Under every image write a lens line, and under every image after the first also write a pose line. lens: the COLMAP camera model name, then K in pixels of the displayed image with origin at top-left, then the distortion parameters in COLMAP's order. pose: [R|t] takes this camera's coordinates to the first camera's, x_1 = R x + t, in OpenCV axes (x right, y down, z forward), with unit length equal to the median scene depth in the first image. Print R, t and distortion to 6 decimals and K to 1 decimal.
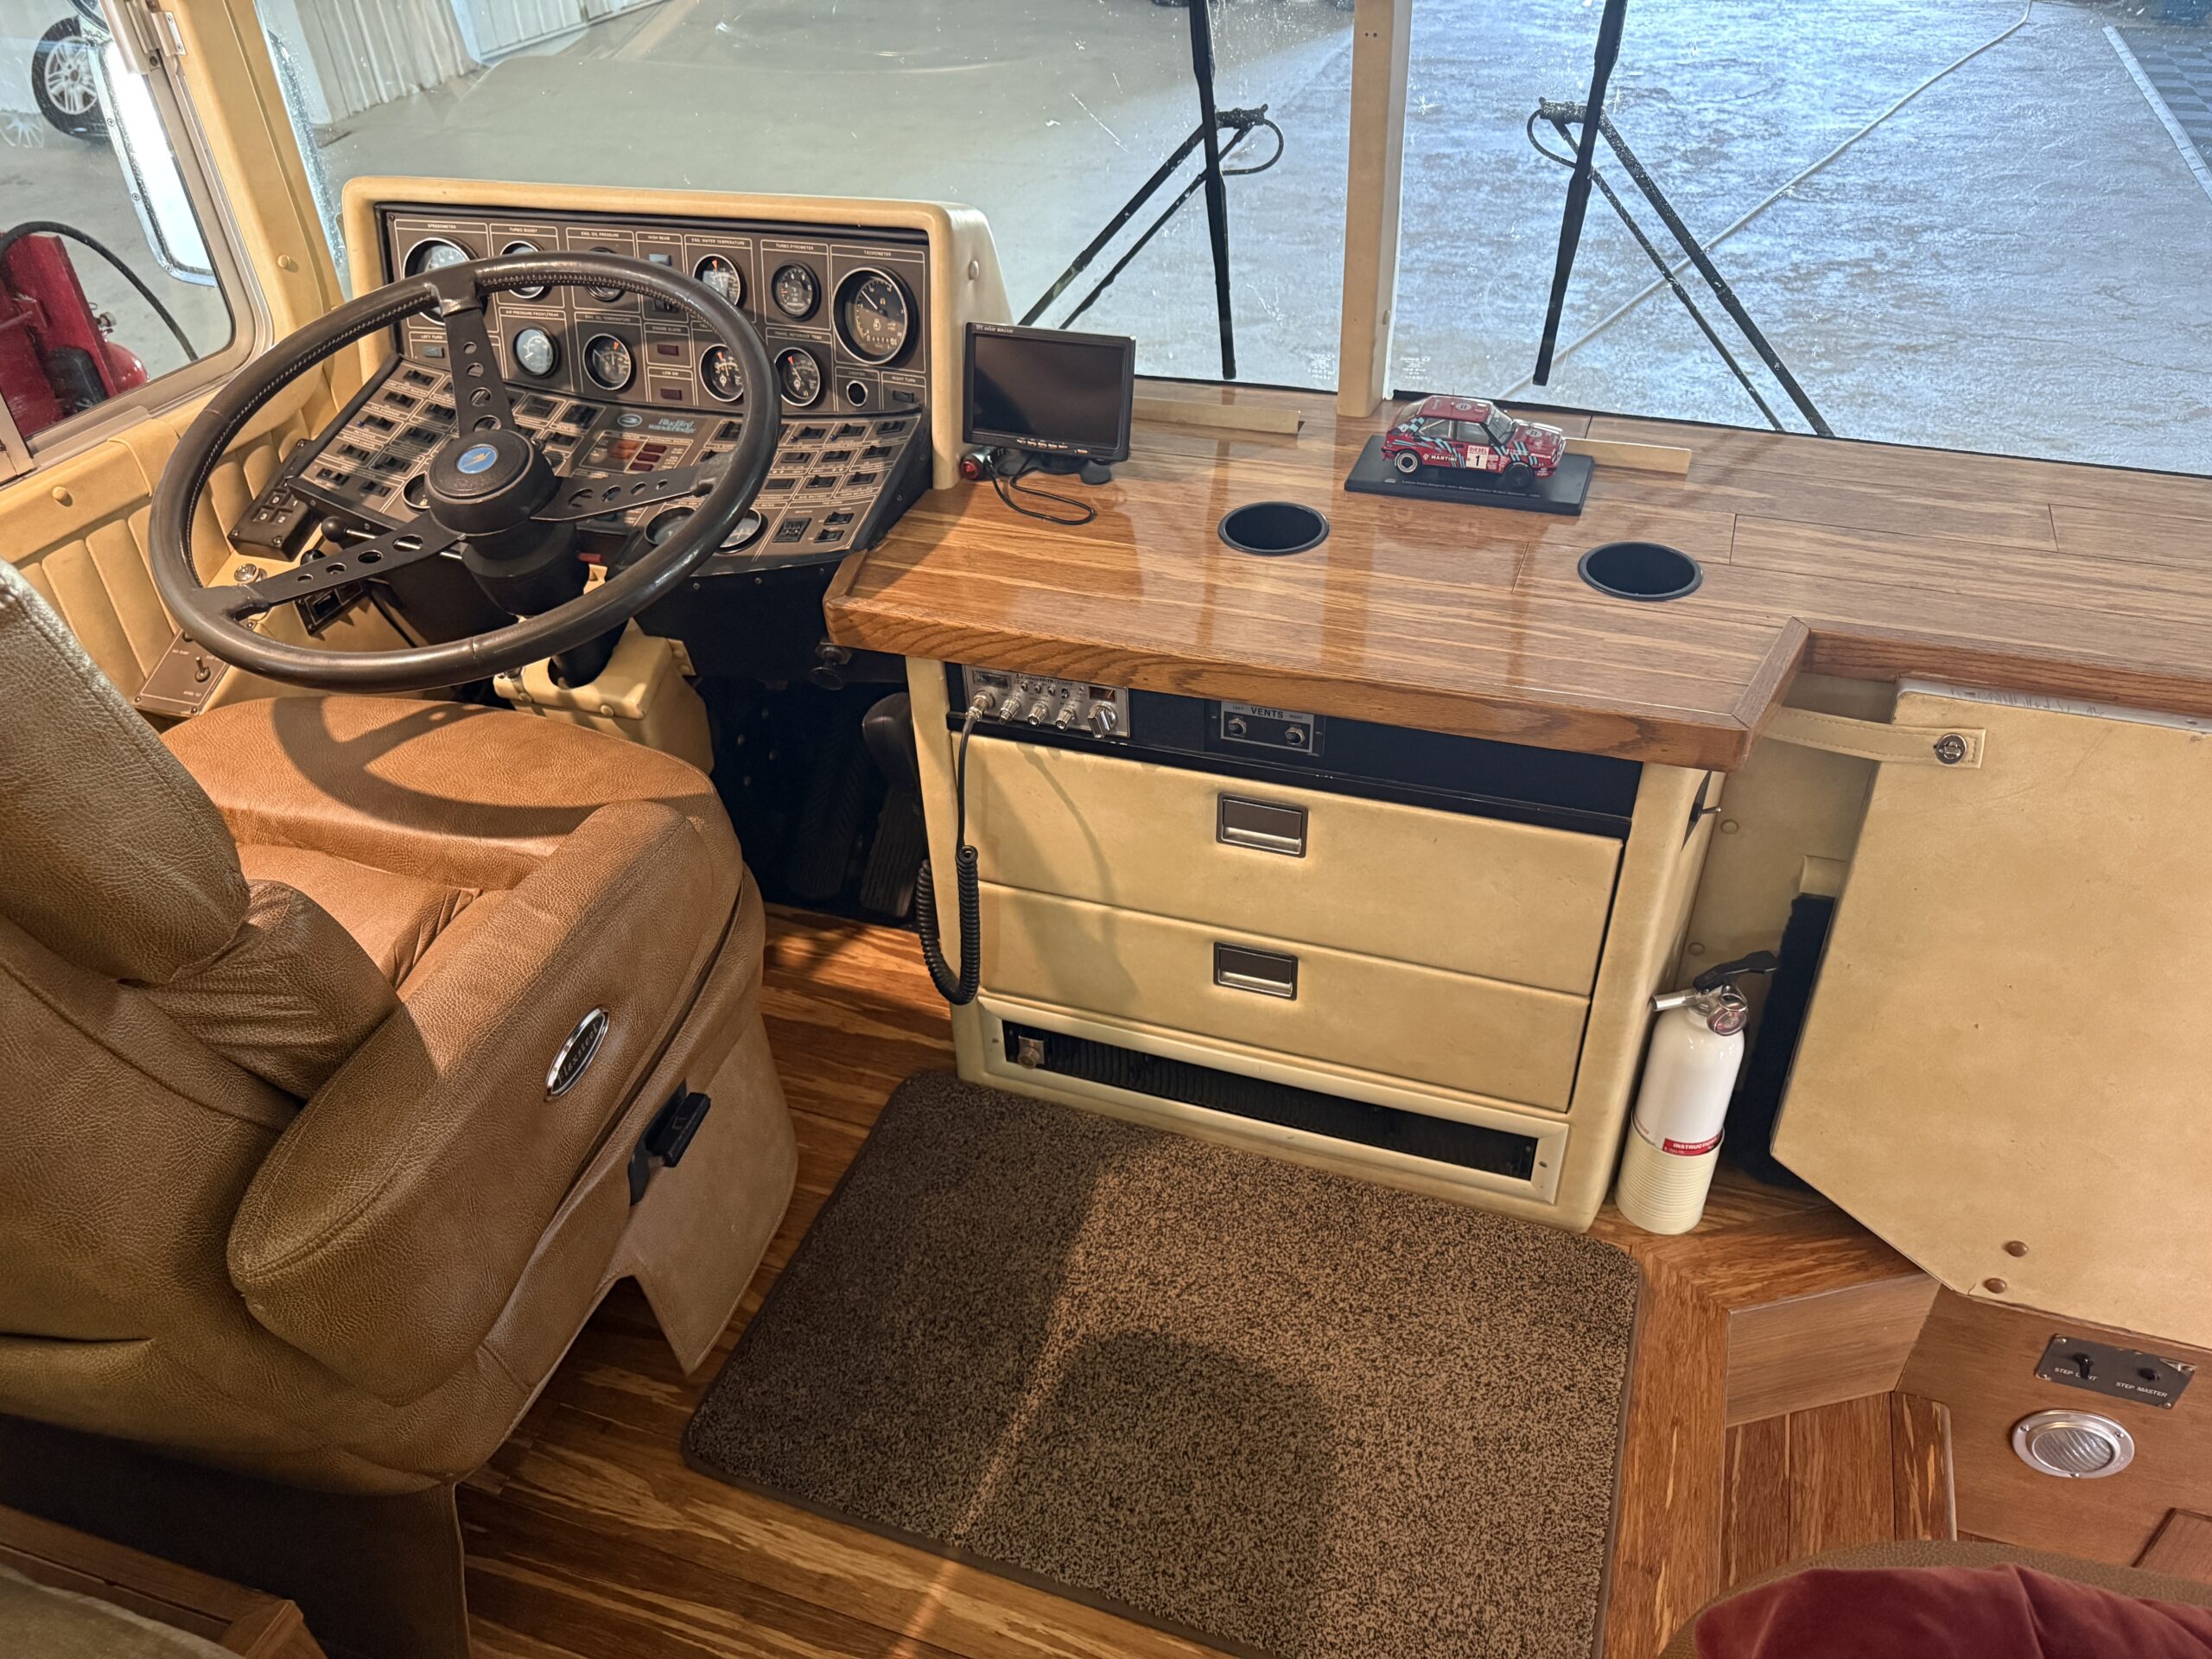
lens RADIAL K [[1595.6, 0, 1148.8], [0, 1595.6, 819.4], [0, 0, 1]] dist [0.051426, -0.074289]
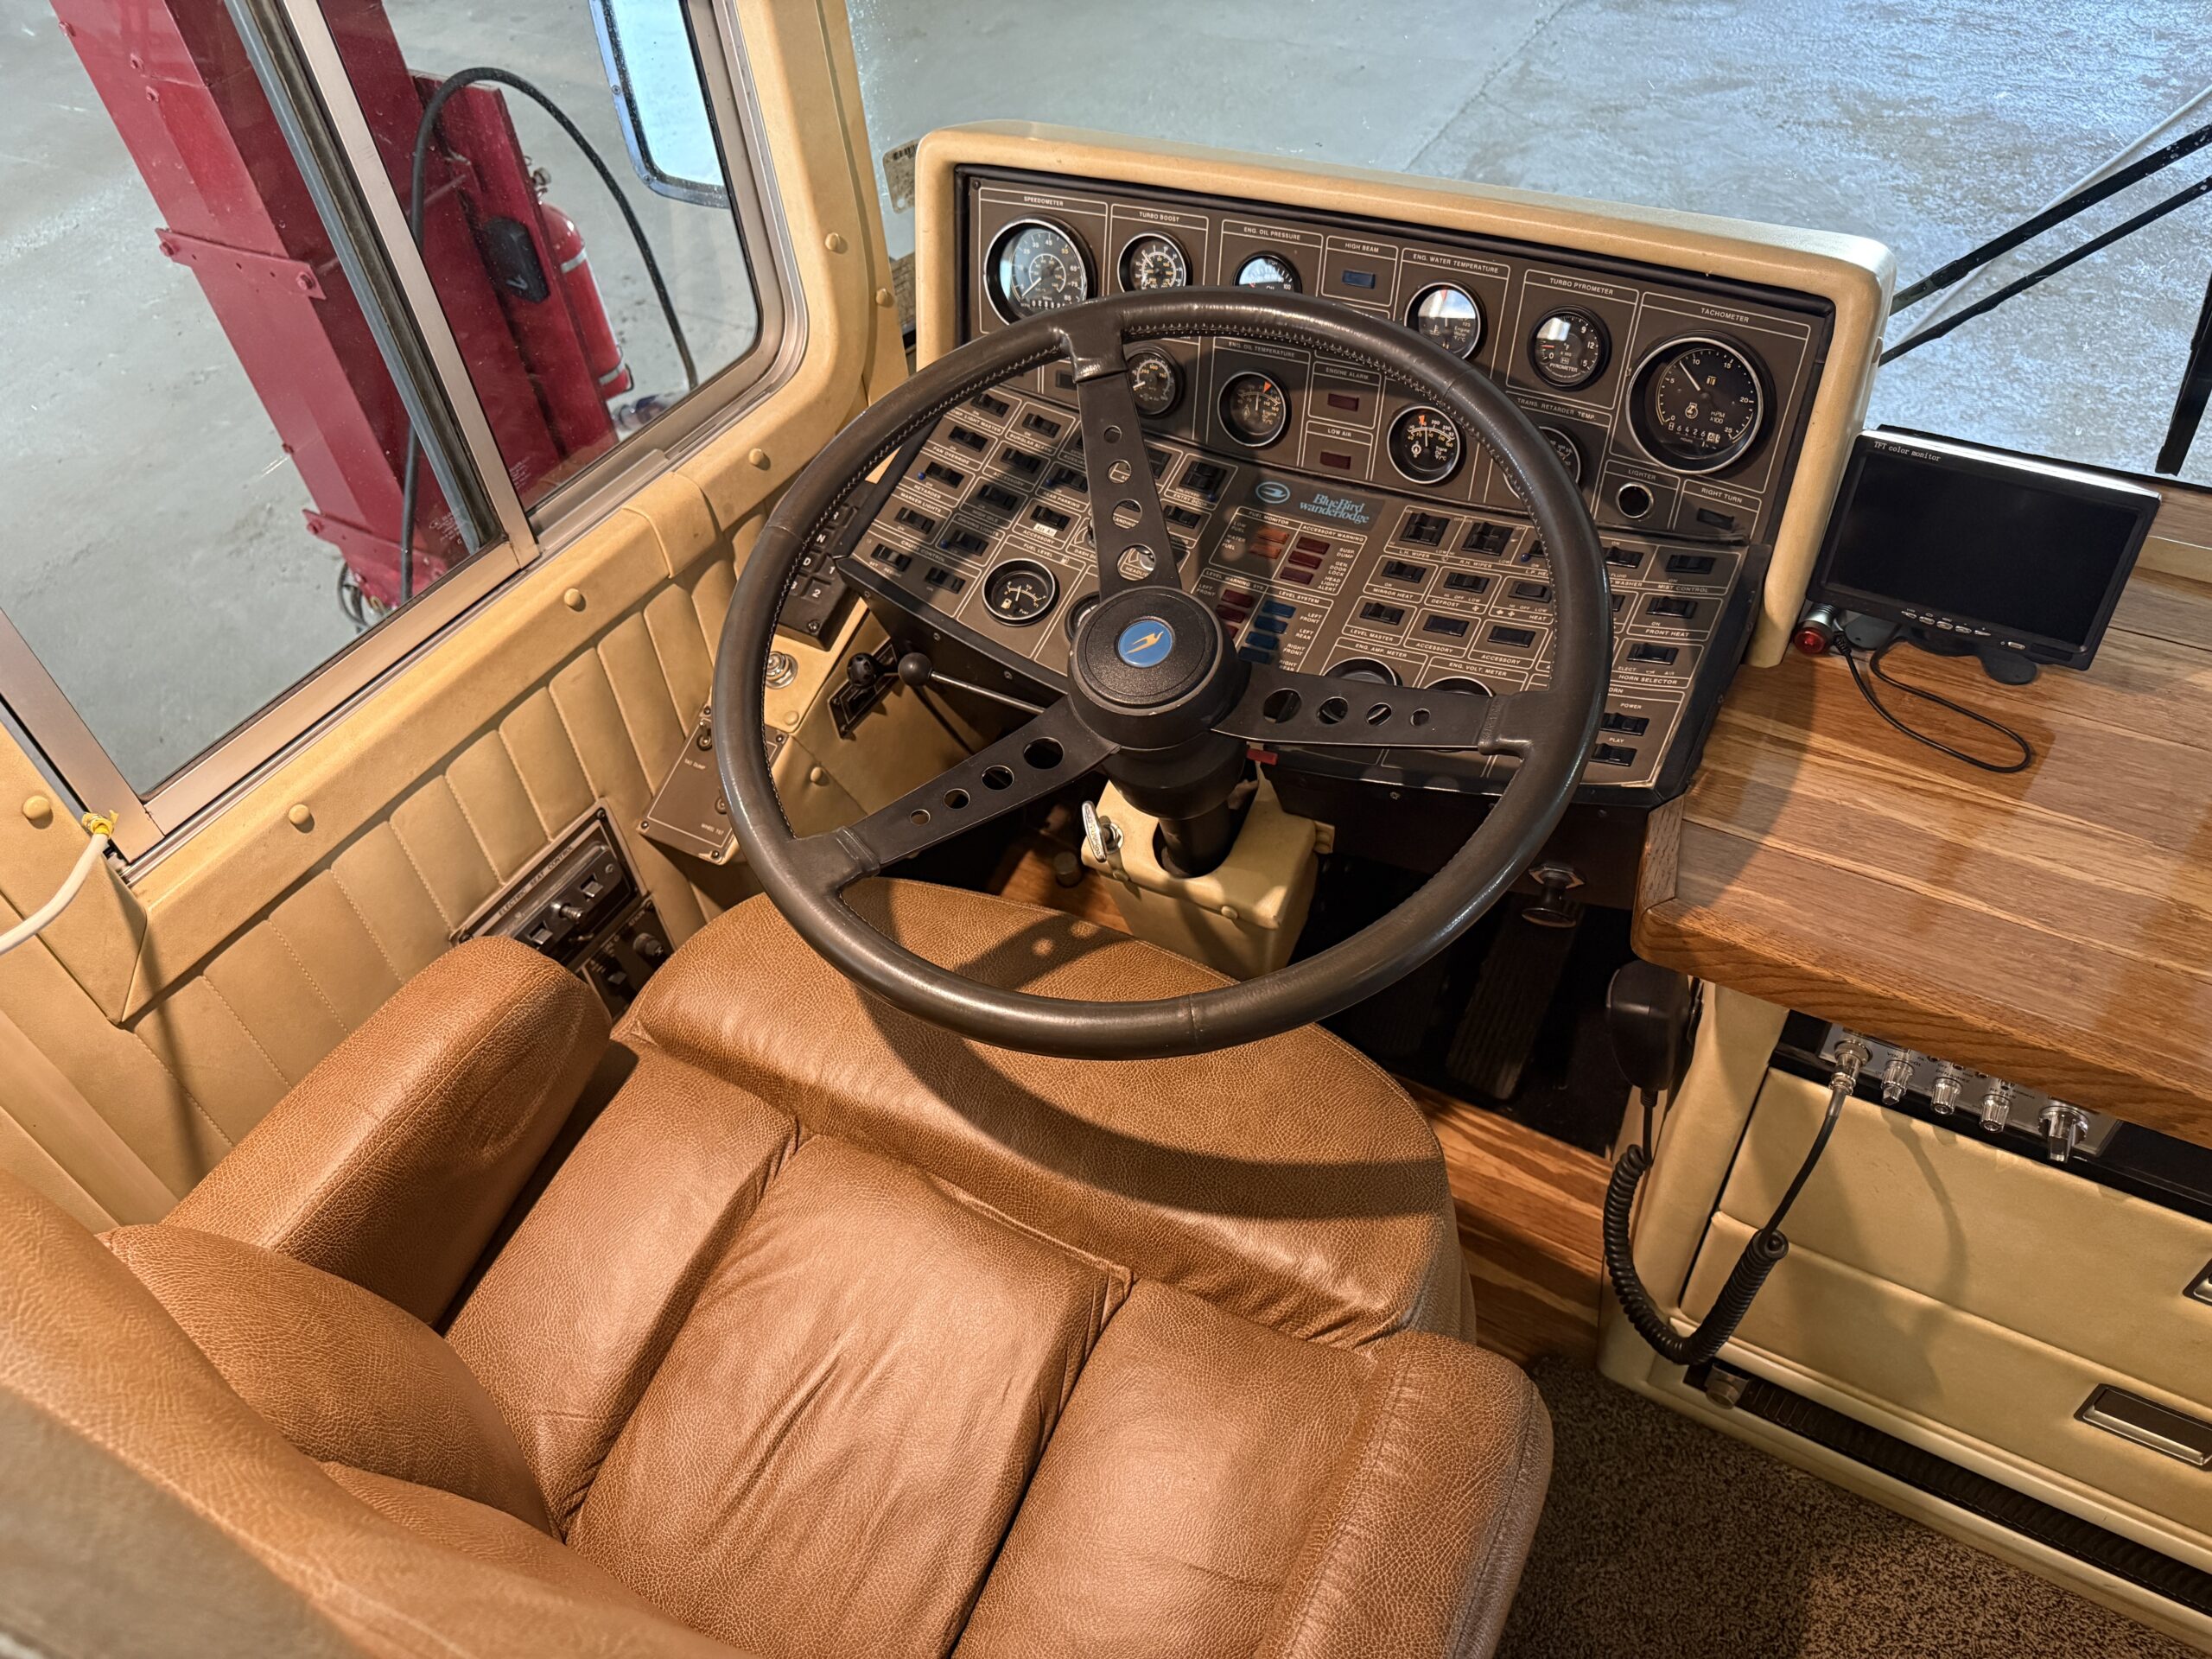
lens RADIAL K [[1595.6, 0, 1110.4], [0, 1595.6, 828.4], [0, 0, 1]] dist [0.051426, -0.074289]
pose [[0.979013, 0.107115, -0.173377, -0.257565], [-0.075760, 0.981053, 0.178314, -0.226179], [0.189192, -0.161436, 0.968579, 0.265222]]
